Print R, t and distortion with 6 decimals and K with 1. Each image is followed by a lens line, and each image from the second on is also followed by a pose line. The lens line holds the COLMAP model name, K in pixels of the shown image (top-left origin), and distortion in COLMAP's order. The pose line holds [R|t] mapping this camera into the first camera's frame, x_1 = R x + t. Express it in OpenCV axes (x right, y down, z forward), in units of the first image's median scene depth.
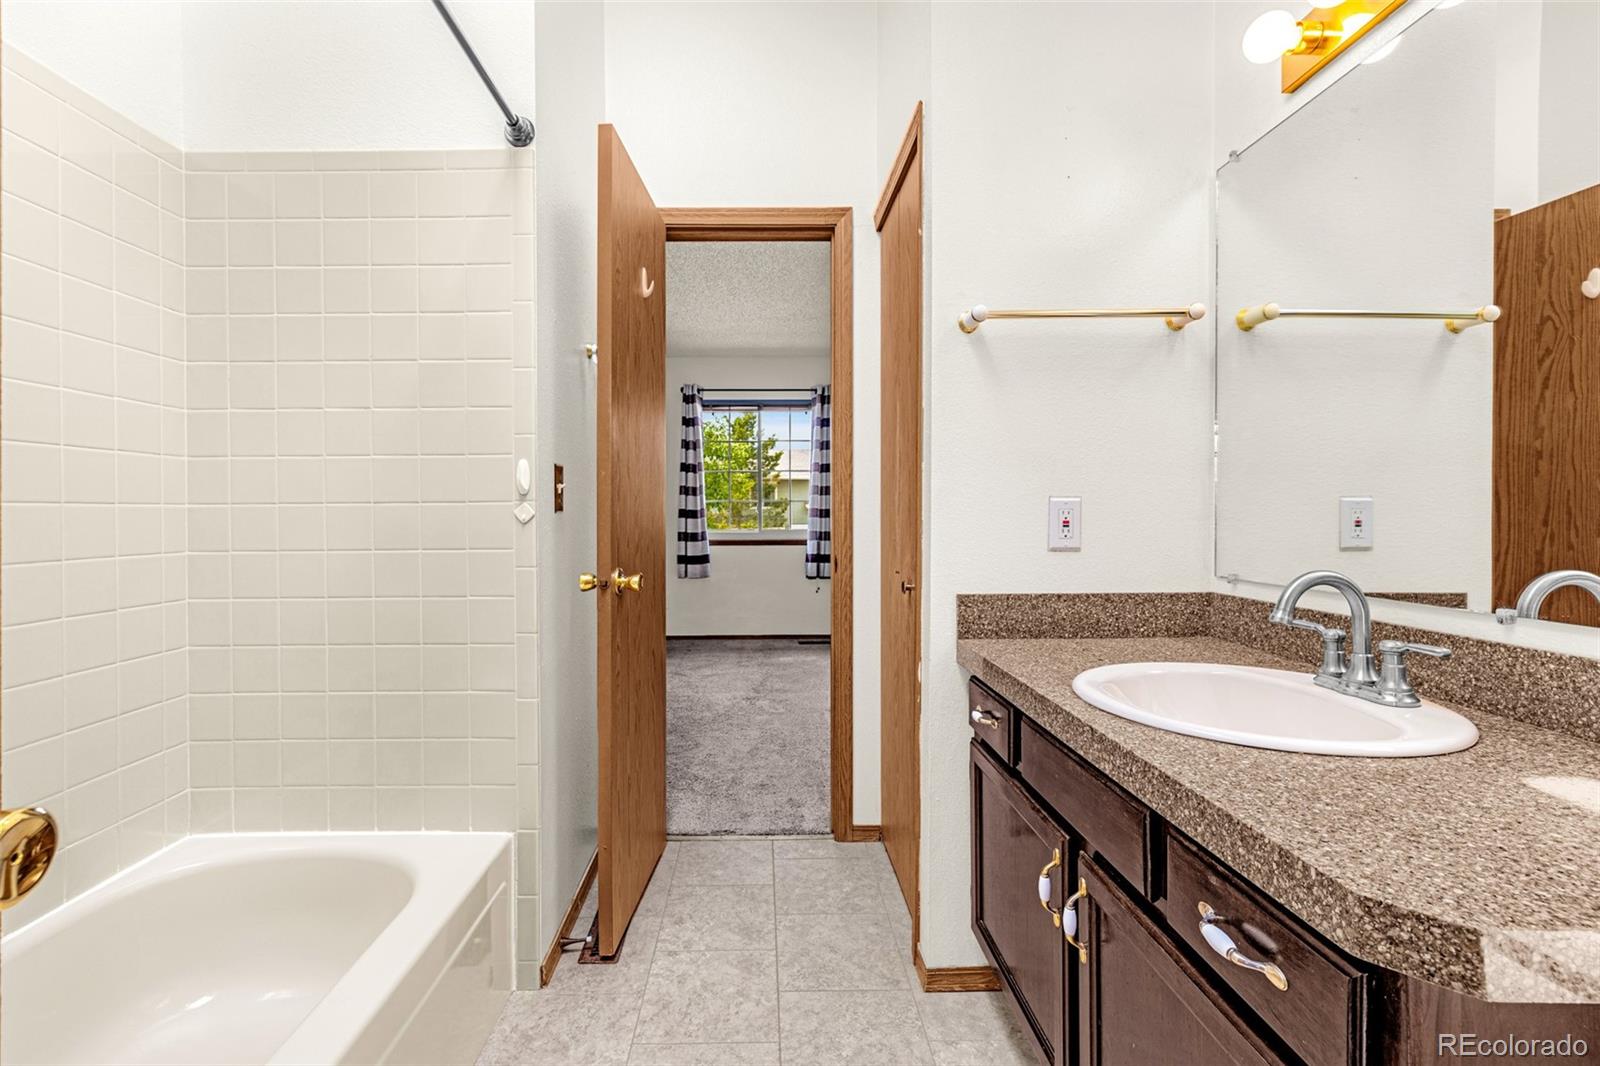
lens RADIAL K [[690.6, 0, 768.3], [0, 690.6, 524.3], [0, 0, 1]] dist [0.003909, 0.000468]
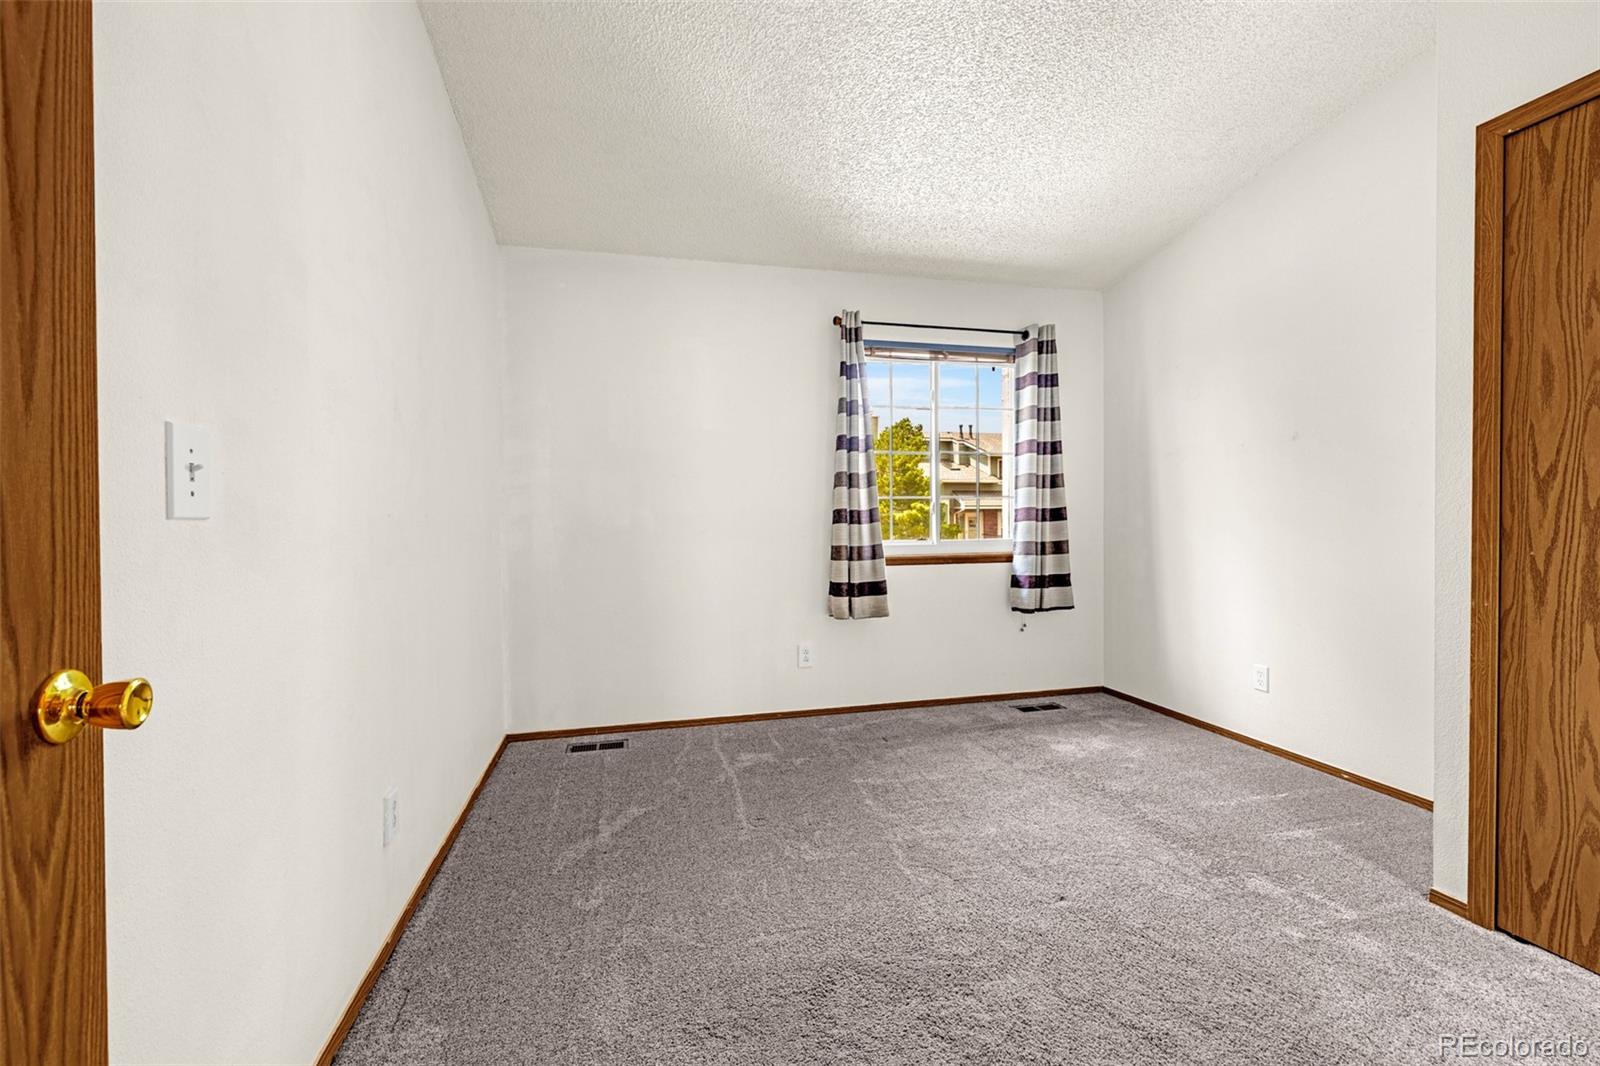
lens RADIAL K [[690.6, 0, 800.9], [0, 690.6, 530.2], [0, 0, 1]] dist [0.003909, 0.000468]
pose [[0.971057, -0.009219, 0.238670, -1.138340], [0.008744, 0.999957, 0.003047, -0.018309], [-0.238688, -0.000872, 0.971096, 1.450405]]
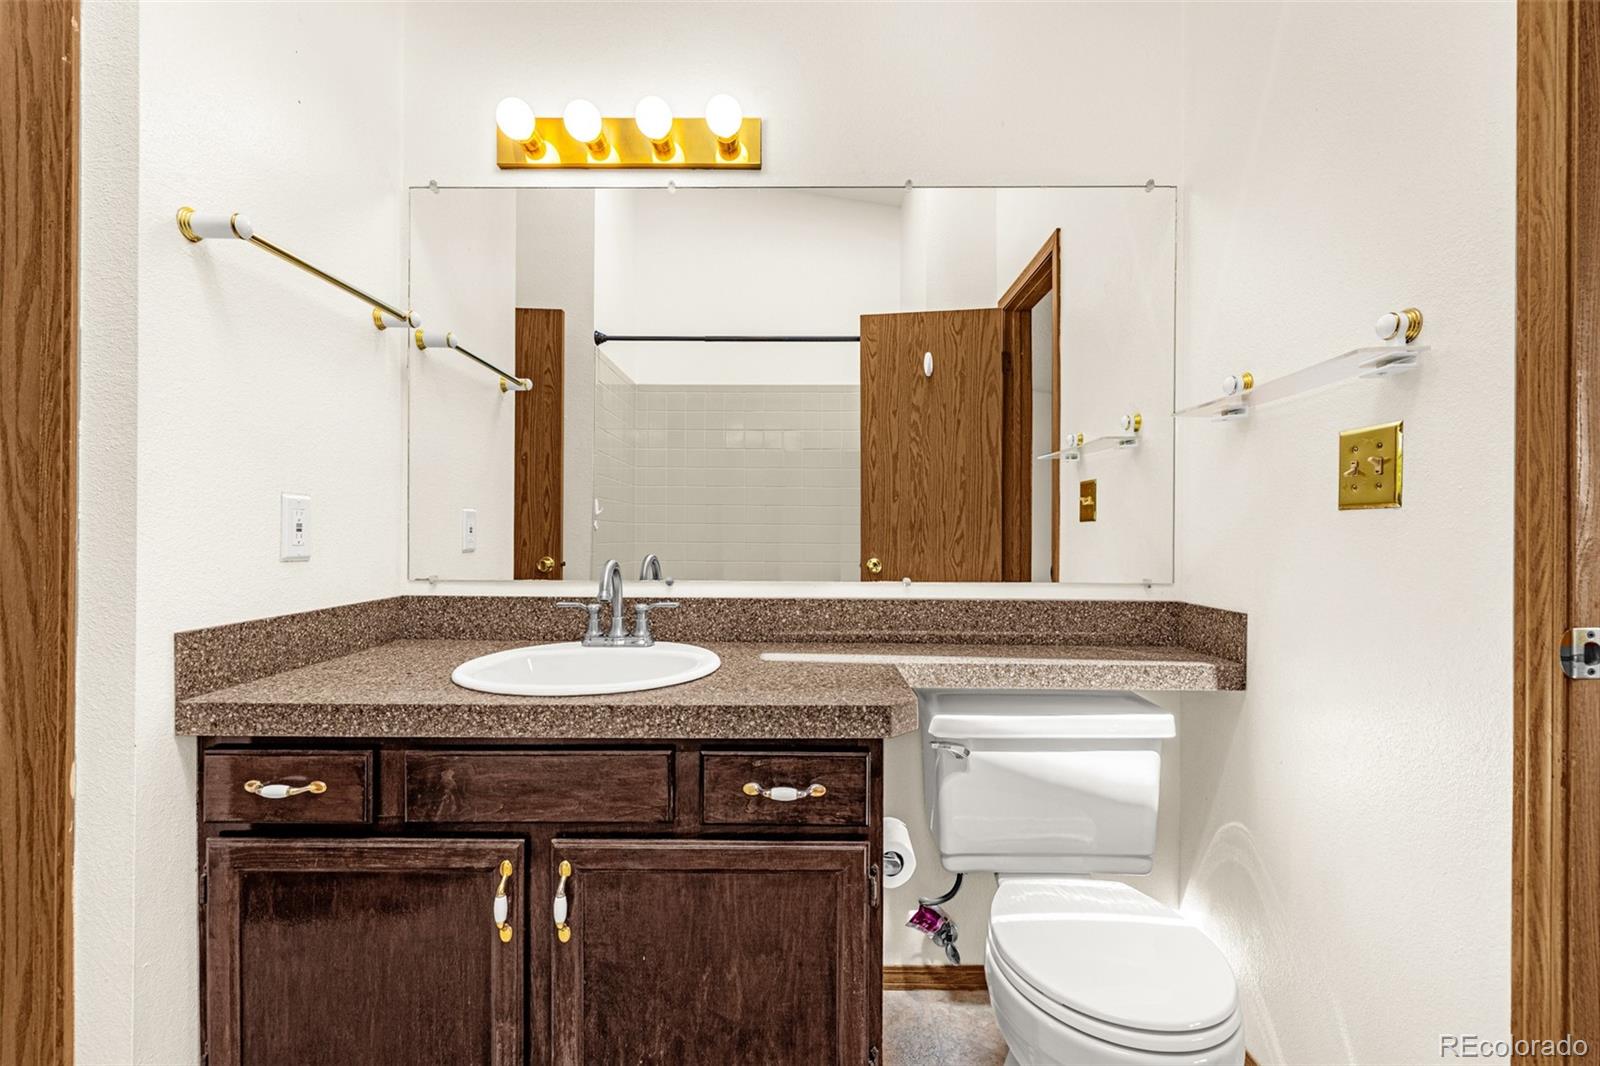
lens RADIAL K [[690.6, 0, 797.6], [0, 690.6, 538.1], [0, 0, 1]] dist [0.003909, 0.000468]
pose [[0.028571, -0.005696, 0.999576, -0.363355], [0.008837, 0.999946, 0.005445, 0.012844], [-0.999553, 0.008678, 0.028620, 0.386538]]
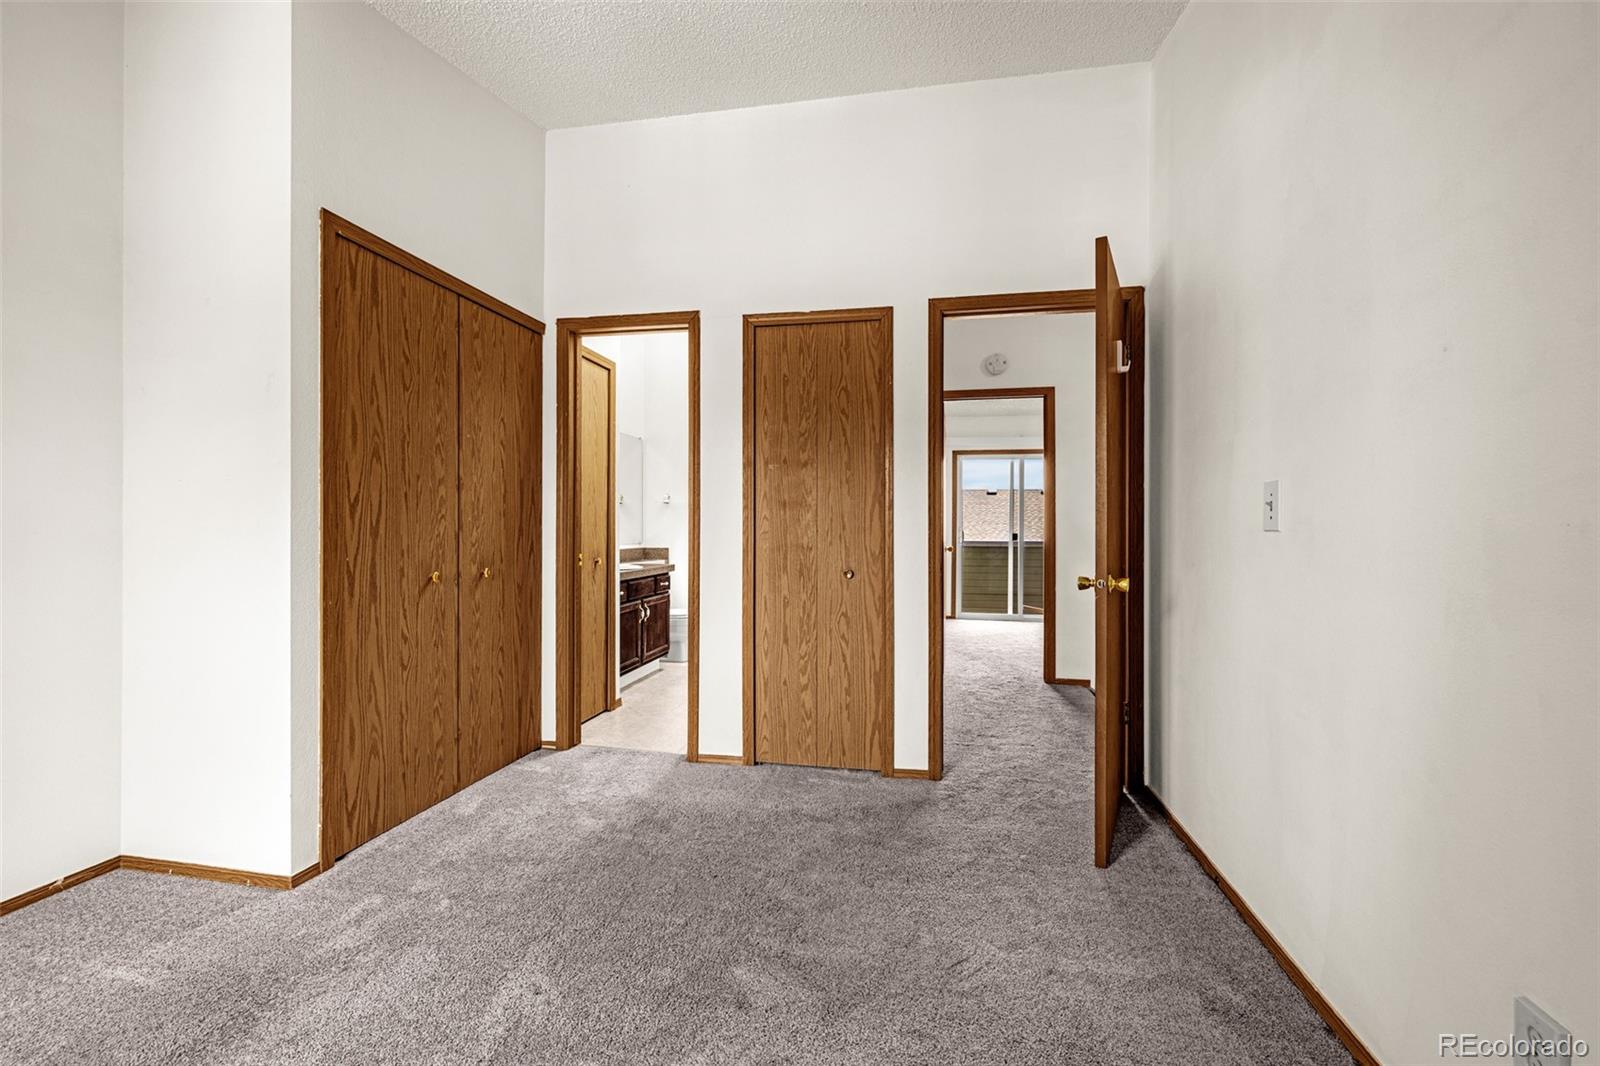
lens RADIAL K [[690.6, 0, 799.7], [0, 690.6, 526.9], [0, 0, 1]] dist [0.003909, 0.000468]
pose [[-0.978855, -0.003606, 0.204525, -0.987116], [-0.000658, 0.999895, 0.014479, -0.057669], [-0.204556, 0.014038, -0.978754, 3.444302]]
